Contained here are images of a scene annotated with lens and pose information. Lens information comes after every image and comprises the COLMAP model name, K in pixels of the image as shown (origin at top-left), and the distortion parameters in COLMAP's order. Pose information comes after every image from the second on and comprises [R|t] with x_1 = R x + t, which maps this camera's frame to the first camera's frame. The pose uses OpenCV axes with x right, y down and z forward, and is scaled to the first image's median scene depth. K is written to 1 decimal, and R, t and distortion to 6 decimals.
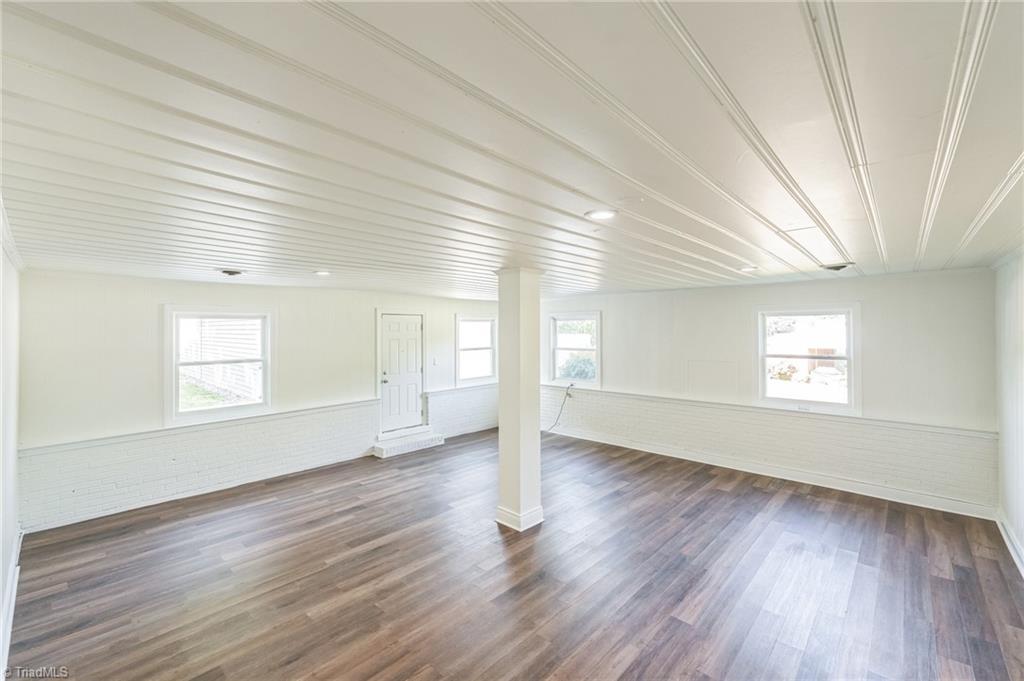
lens RADIAL K [[428.5, 0, 515.6], [0, 428.5, 332.4], [0, 0, 1]] dist [0.002384, -0.001749]
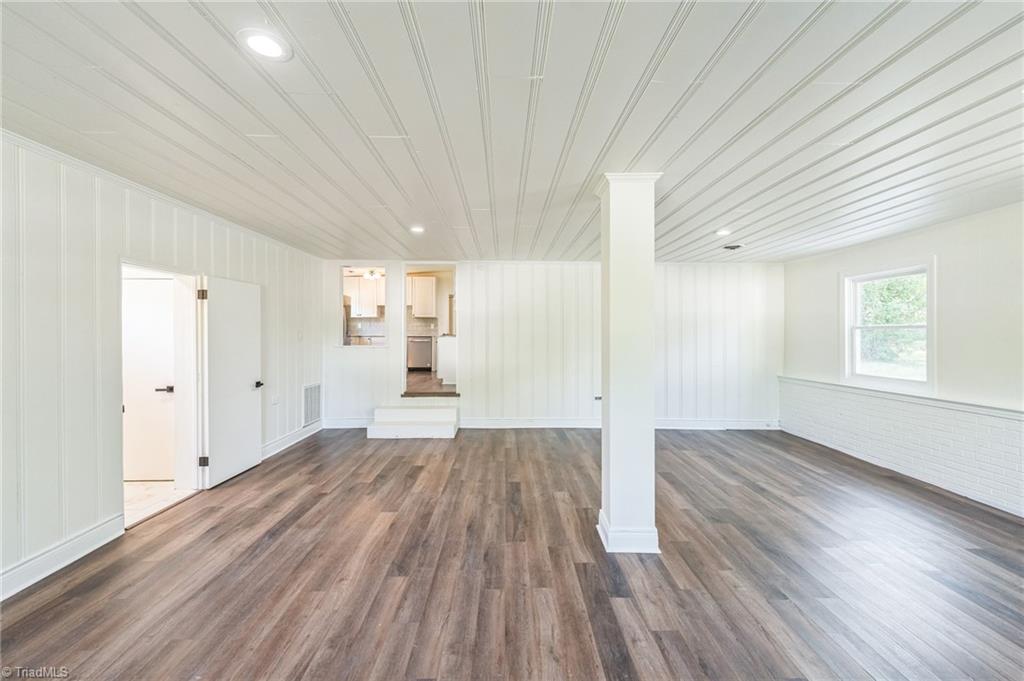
lens RADIAL K [[428.5, 0, 512.1], [0, 428.5, 337.3], [0, 0, 1]] dist [0.002384, -0.001749]
pose [[-0.734034, 0.006839, -0.679078, 0.625841], [-0.002106, 0.999922, 0.012347, 0.102043], [0.679110, 0.010493, -0.733962, 1.394092]]
